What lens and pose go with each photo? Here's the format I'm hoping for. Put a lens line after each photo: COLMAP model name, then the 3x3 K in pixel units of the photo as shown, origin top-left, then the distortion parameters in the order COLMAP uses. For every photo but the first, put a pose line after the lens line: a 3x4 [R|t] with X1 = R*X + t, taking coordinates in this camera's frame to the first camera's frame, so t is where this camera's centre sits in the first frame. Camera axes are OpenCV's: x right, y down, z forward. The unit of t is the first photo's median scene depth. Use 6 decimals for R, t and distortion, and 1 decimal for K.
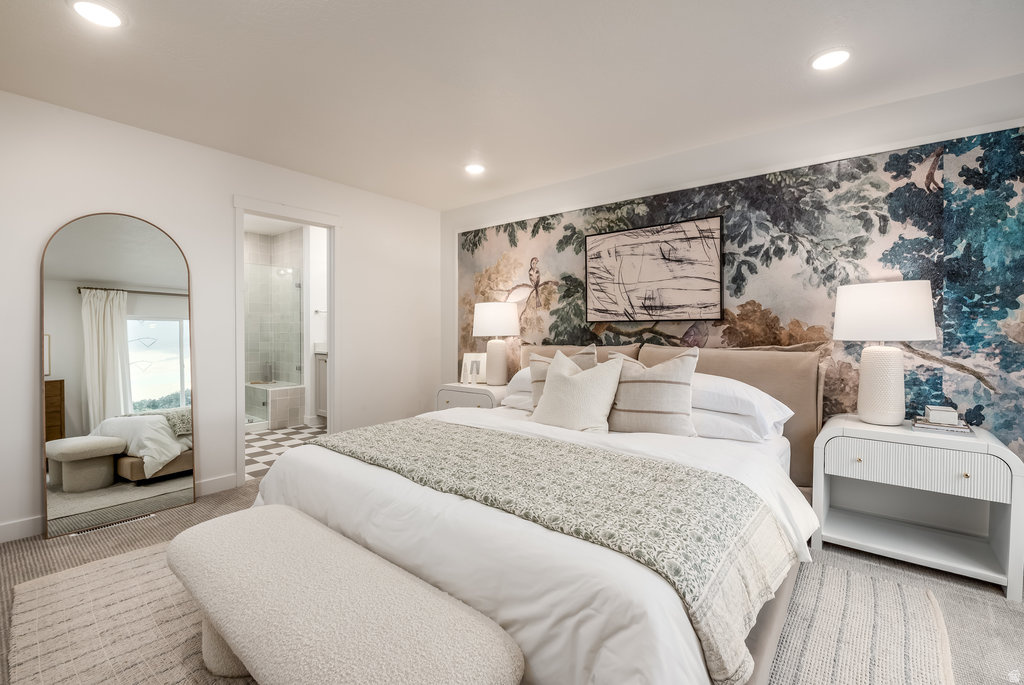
lens RADIAL K [[443.5, 0, 512.0], [0, 443.5, 342.5], [0, 0, 1]] dist [-0.012341, -0.000407]
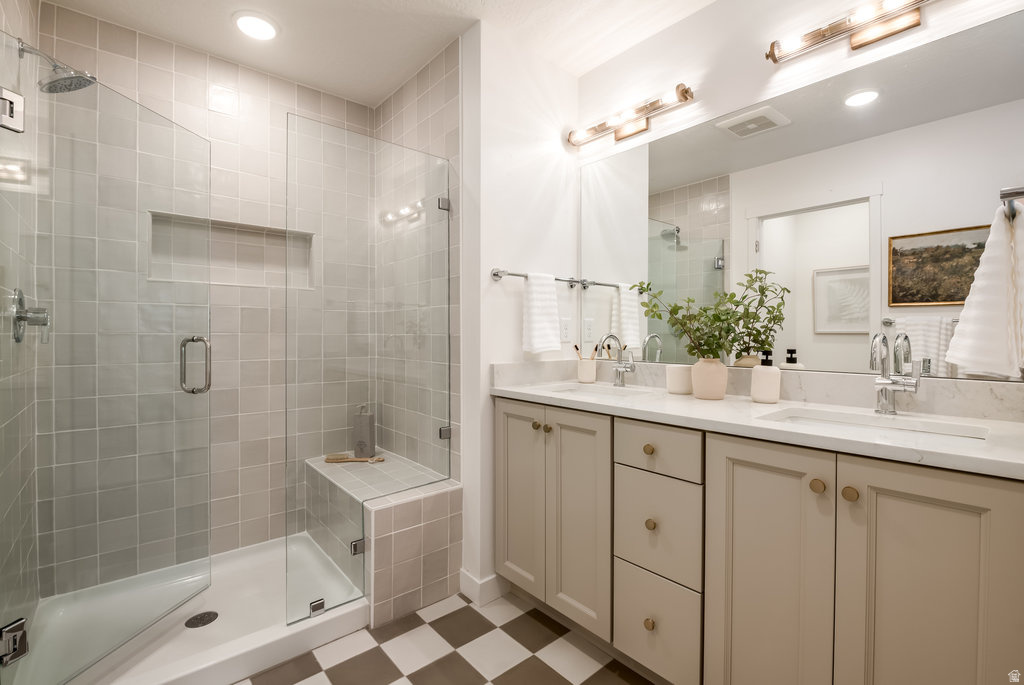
lens RADIAL K [[443.5, 0, 512.0], [0, 443.5, 342.5], [0, 0, 1]] dist [-0.012341, -0.000407]
pose [[0.985132, 0.000194, -0.171799, -0.741329], [-0.002230, 0.999930, -0.011660, -0.023289], [0.171785, 0.011870, 0.985063, 1.319101]]
